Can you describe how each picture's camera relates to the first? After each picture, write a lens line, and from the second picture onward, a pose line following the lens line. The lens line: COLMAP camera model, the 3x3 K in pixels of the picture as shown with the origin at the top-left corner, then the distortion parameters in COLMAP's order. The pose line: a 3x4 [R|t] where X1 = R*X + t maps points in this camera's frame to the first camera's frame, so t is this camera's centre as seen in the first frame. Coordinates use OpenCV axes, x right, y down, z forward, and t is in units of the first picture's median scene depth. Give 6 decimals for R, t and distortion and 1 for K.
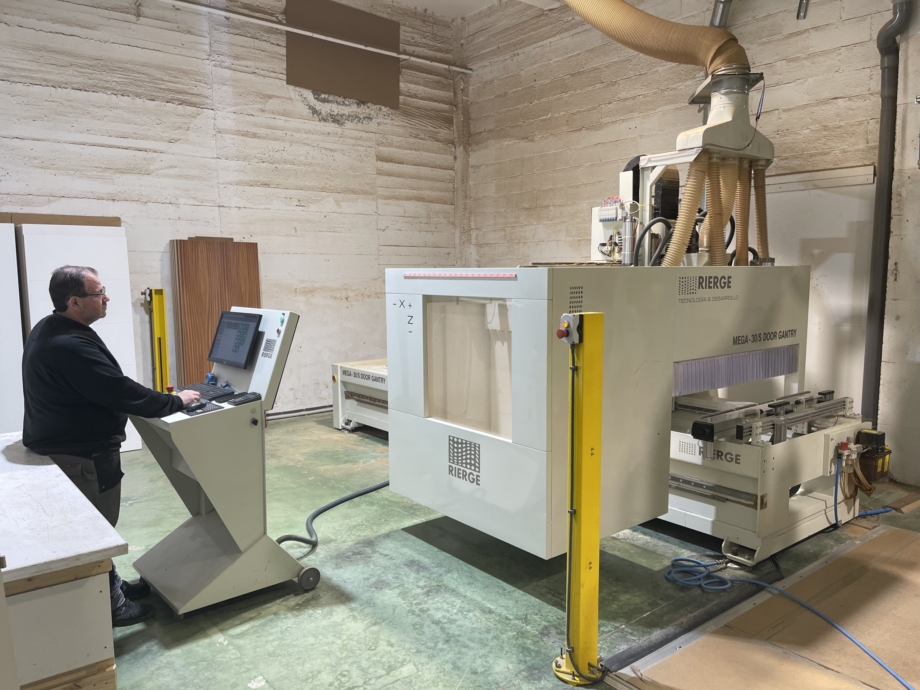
lens RADIAL K [[712.6, 0, 489.1], [0, 712.6, 356.7], [0, 0, 1]] dist [0.120241, -0.128600]
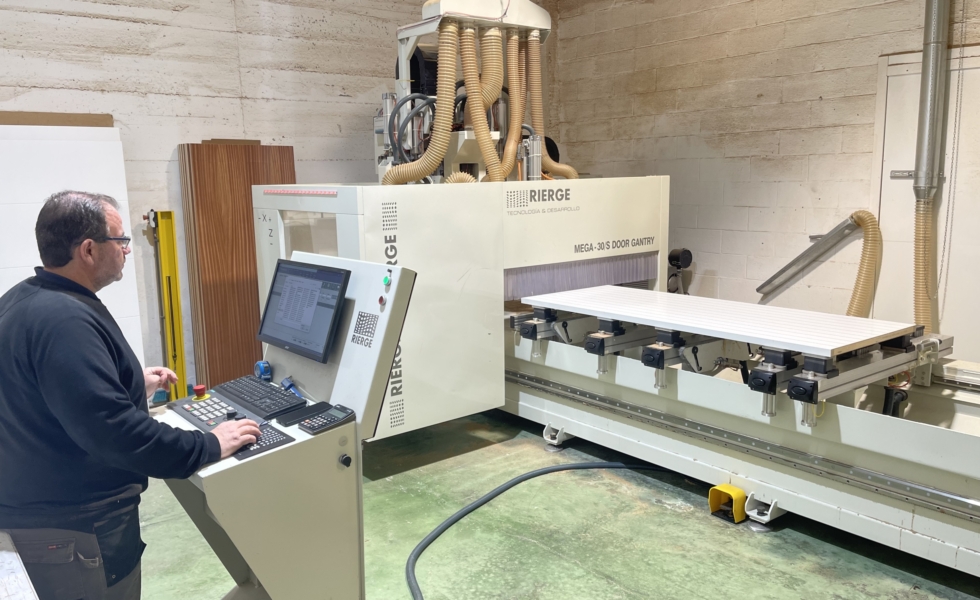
lens RADIAL K [[770.6, 0, 490.0], [0, 770.6, 300.0], [0, 0, 1]] dist [0.087591, -0.094274]
pose [[0.999561, -0.009758, -0.027988, -0.098825], [0.010973, 0.998990, 0.043578, -0.032355], [0.027535, -0.043866, 0.998658, 0.201832]]
